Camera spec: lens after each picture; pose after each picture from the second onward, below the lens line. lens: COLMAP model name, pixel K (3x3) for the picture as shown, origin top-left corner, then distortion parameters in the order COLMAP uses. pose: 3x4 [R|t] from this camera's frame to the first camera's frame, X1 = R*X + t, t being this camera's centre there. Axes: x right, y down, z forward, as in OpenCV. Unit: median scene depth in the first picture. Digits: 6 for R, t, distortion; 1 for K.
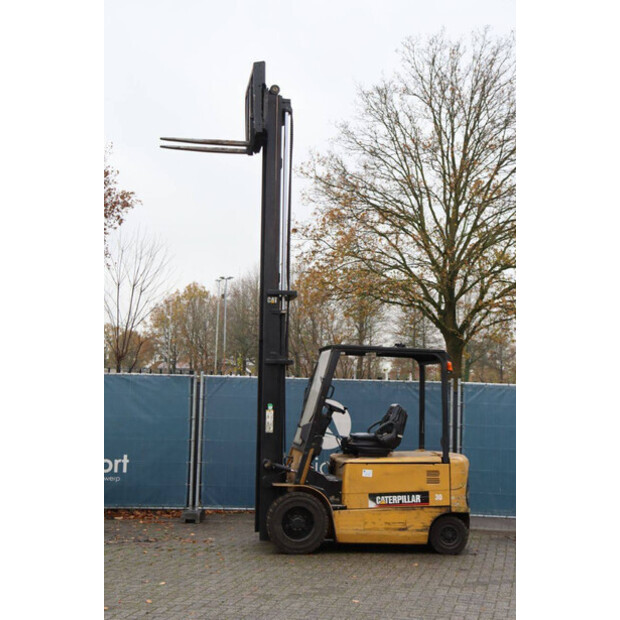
lens RADIAL K [[984.5, 0, 310.0], [0, 984.5, 310.0], [0, 0, 1]] dist [0.131600, 0.076191]
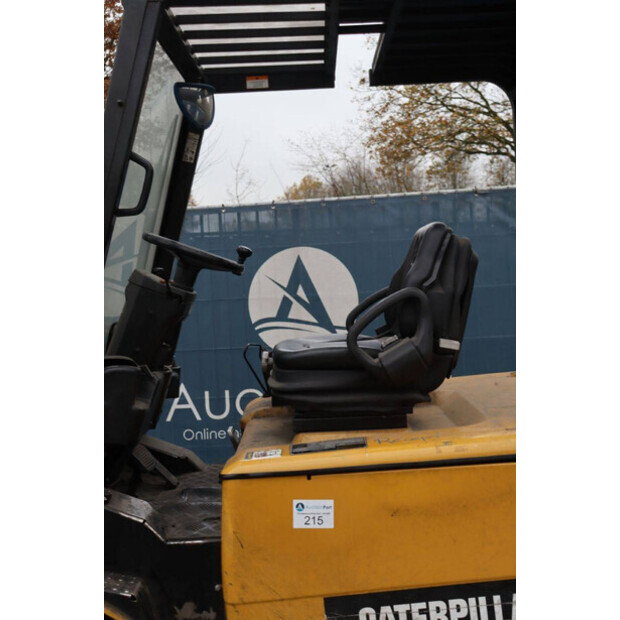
lens RADIAL K [[800.1, 0, 310.0], [0, 800.1, 310.0], [0, 0, 1]] dist [0.028912, 0.058470]
pose [[0.987253, -0.073522, -0.141162, 0.085757], [0.092130, 0.987202, 0.130167, 0.089615], [0.129785, -0.141513, 0.981392, 0.799260]]
